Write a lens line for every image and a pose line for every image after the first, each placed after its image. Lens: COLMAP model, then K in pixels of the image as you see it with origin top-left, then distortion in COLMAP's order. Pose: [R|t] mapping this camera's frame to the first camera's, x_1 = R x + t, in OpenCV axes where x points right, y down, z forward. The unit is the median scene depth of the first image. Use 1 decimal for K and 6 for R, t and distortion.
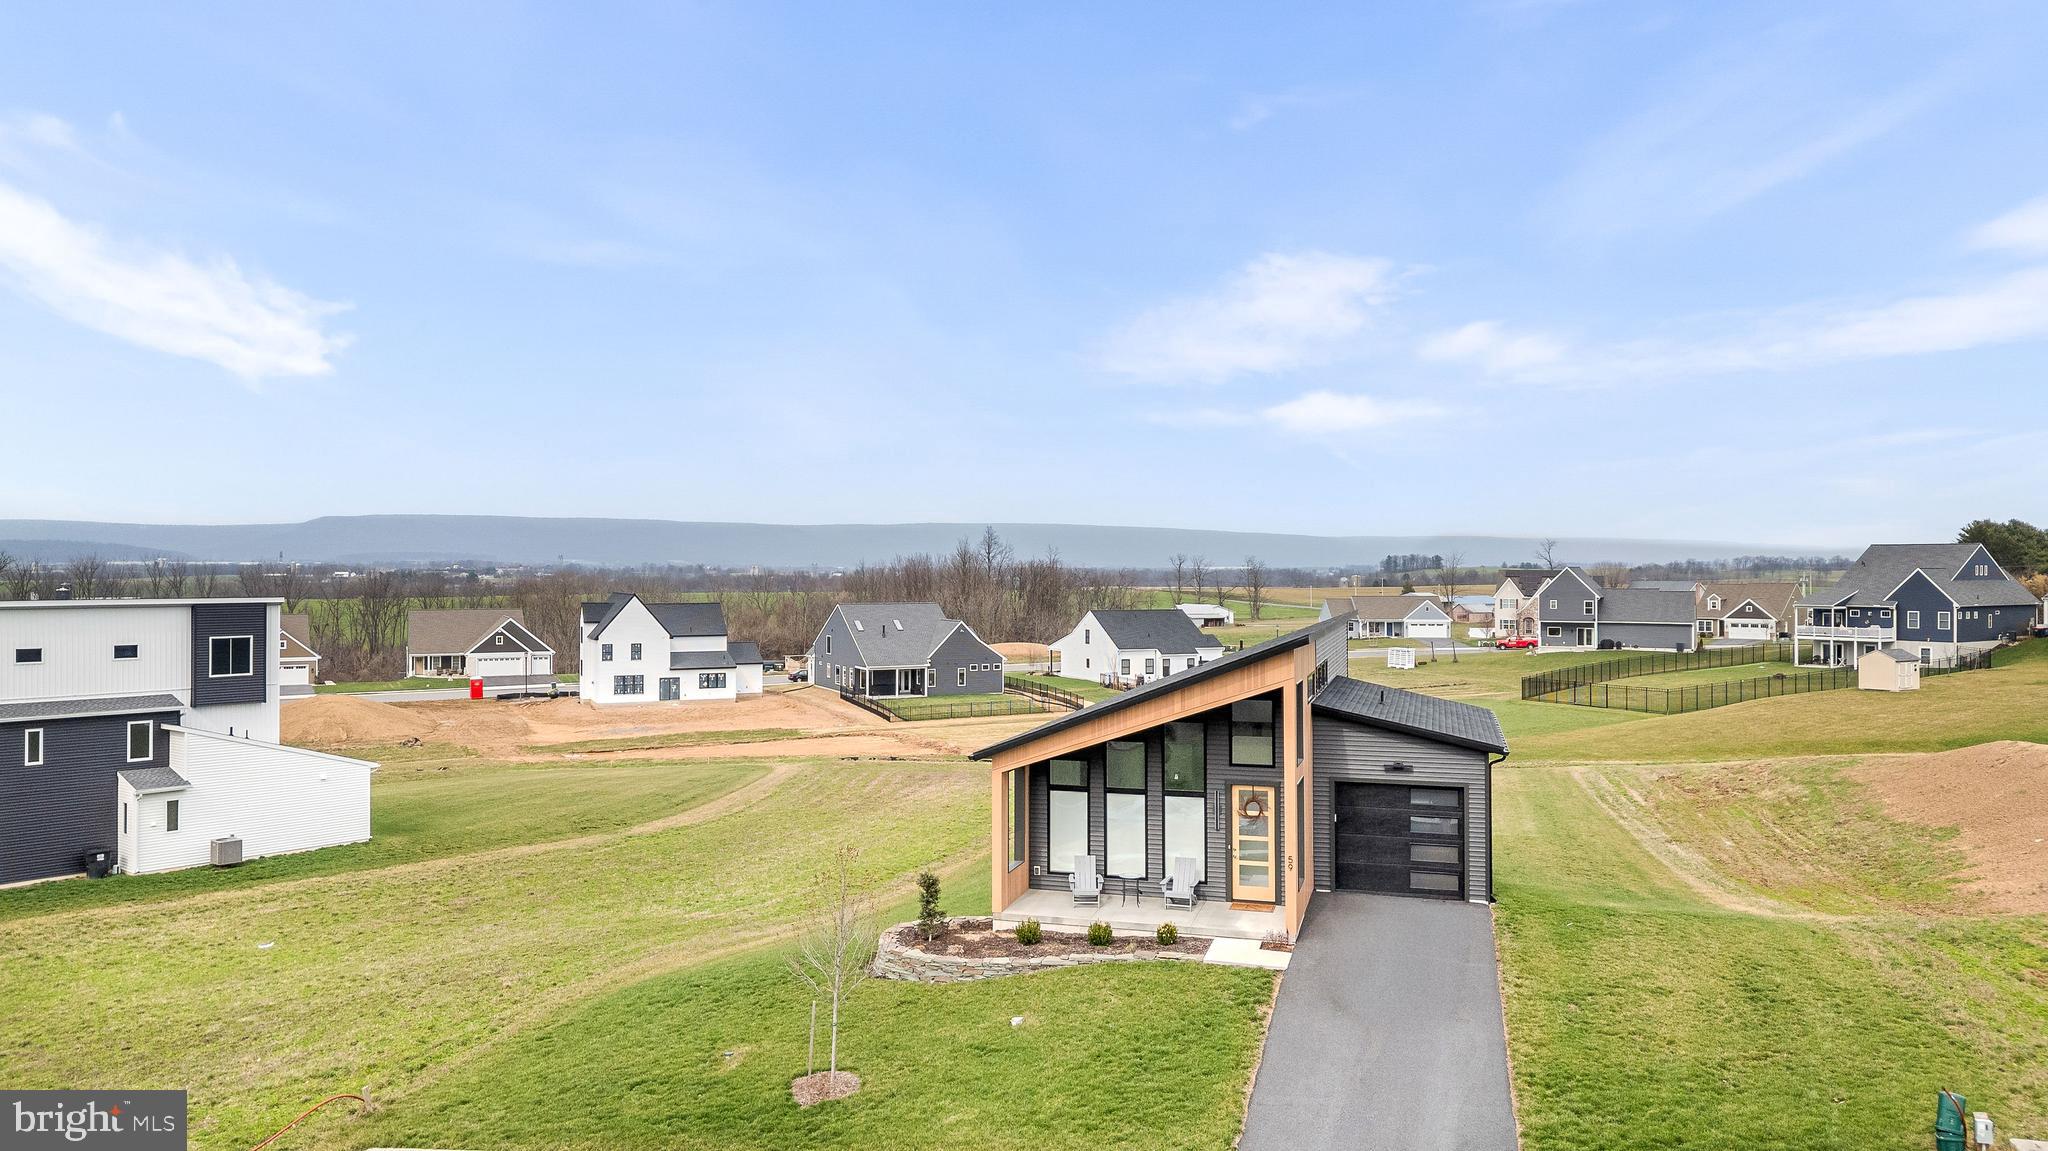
lens RADIAL K [[1422.7, 0, 1024.0], [0, 1422.7, 575.5], [0, 0, 1]] dist [0.106593, -0.125534]
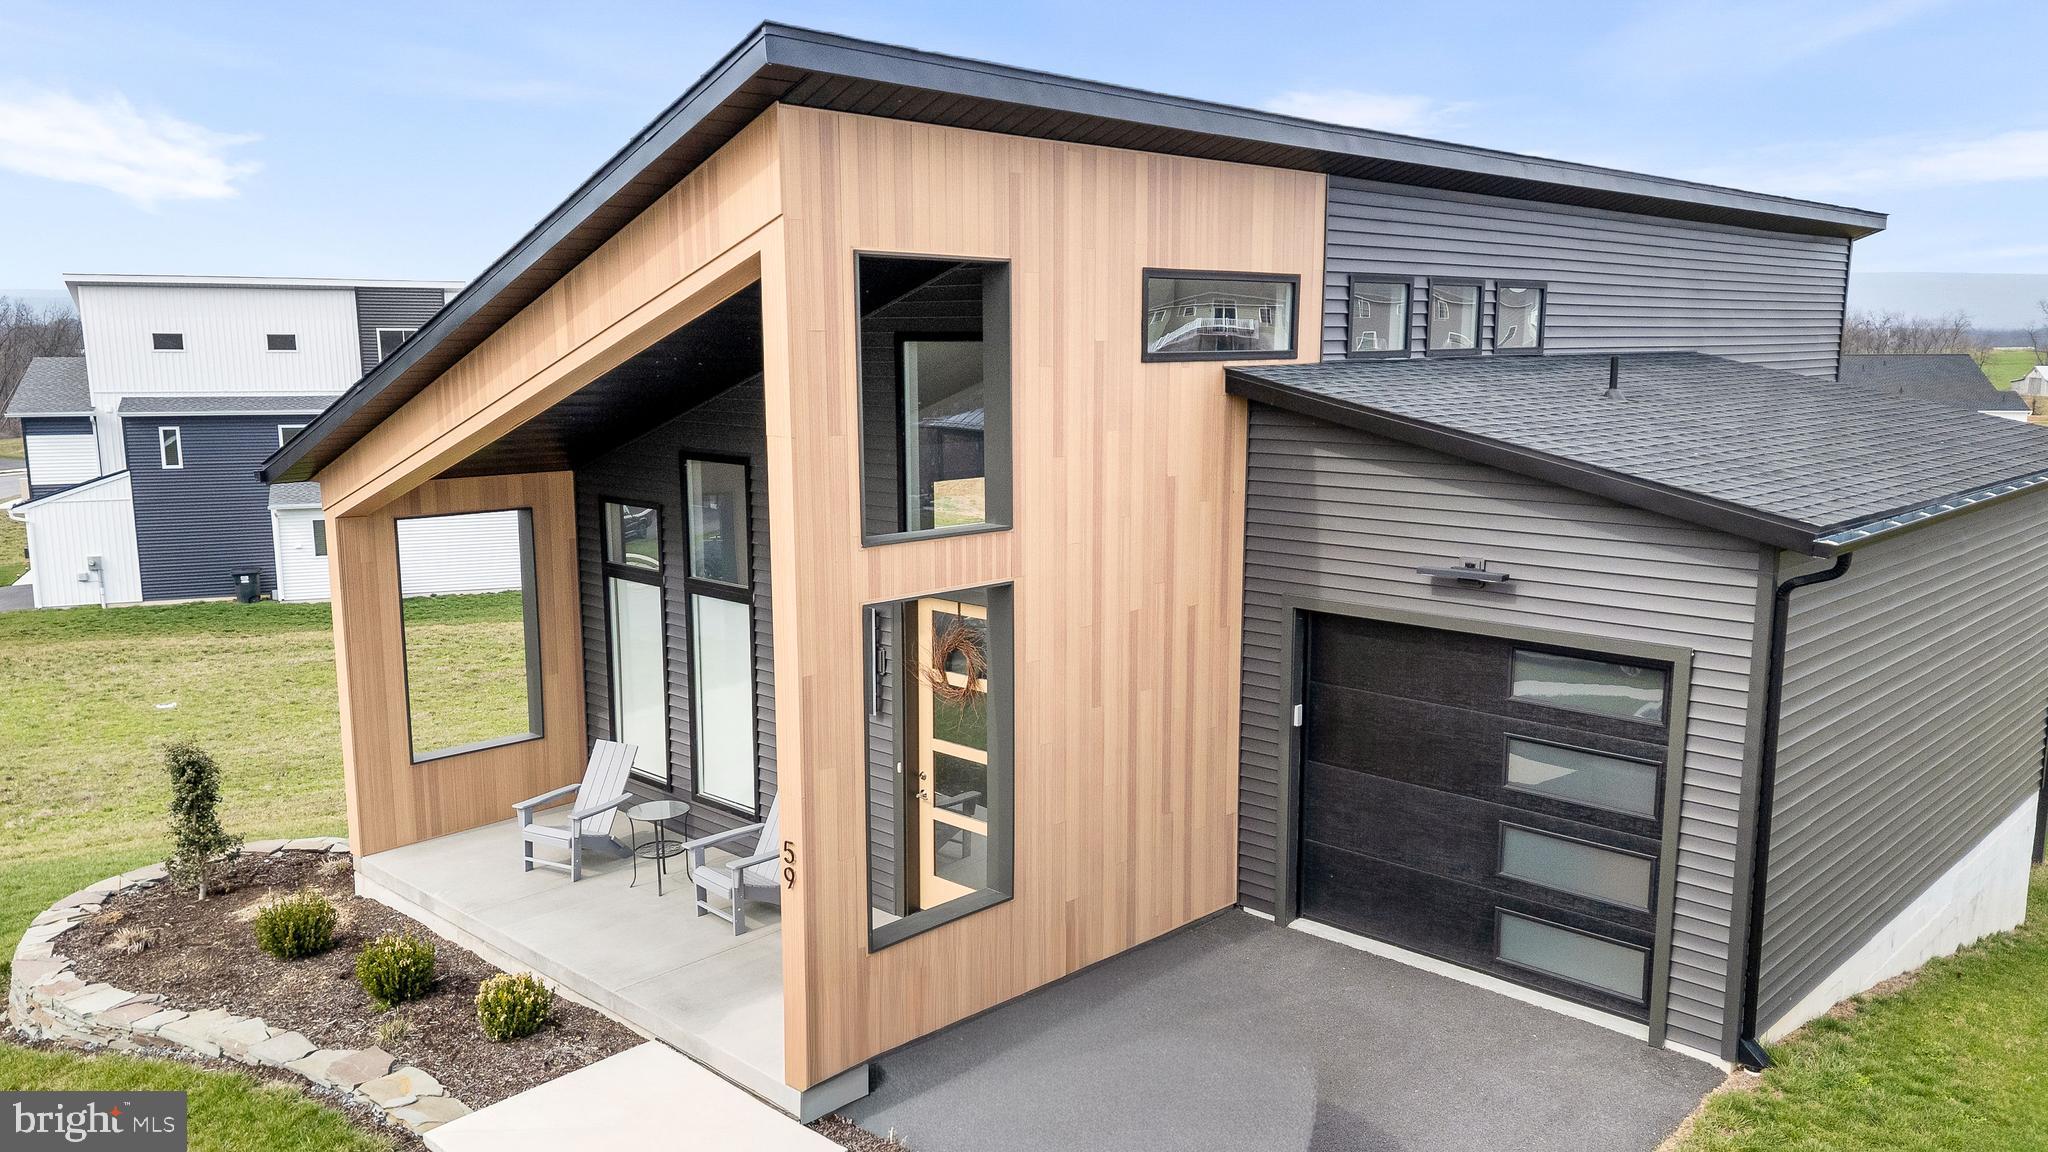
lens RADIAL K [[1518.2, 0, 1055.1], [0, 1518.2, 583.8], [0, 0, 1]] dist [0.038834, -0.000303]
pose [[0.883333, 0.073760, -0.462906, 0.163985], [-0.000262, 0.987619, 0.156869, 0.041182], [0.468745, -0.138446, 0.872416, 0.332398]]
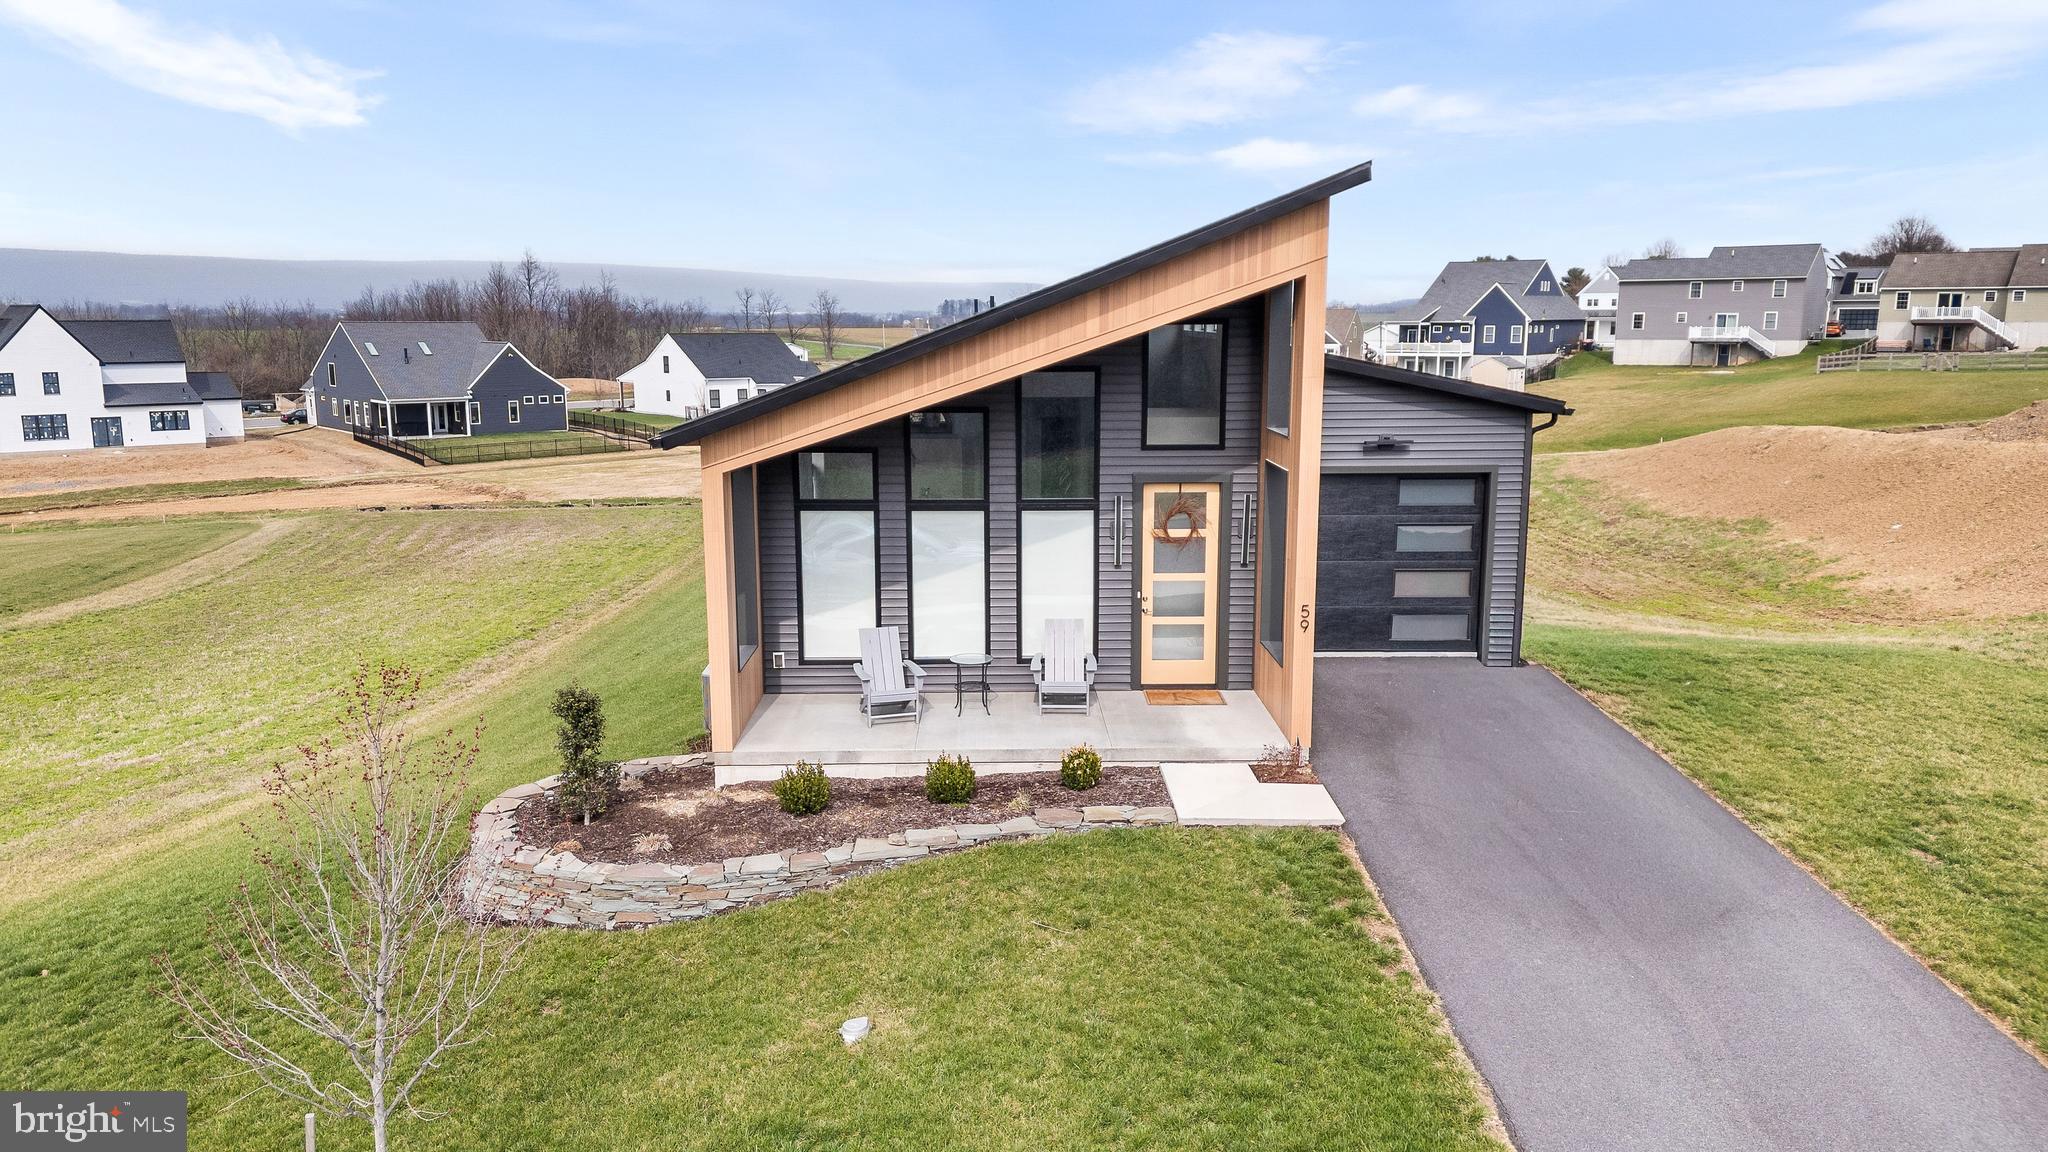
lens RADIAL K [[1422.7, 0, 1024.0], [0, 1422.7, 576.0], [0, 0, 1]] dist [0.106593, -0.125534]
pose [[0.954006, -0.054259, 0.294838, -0.028941], [0.001634, 0.984411, 0.175873, 0.040627], [-0.299784, -0.167302, 0.939223, 0.236284]]
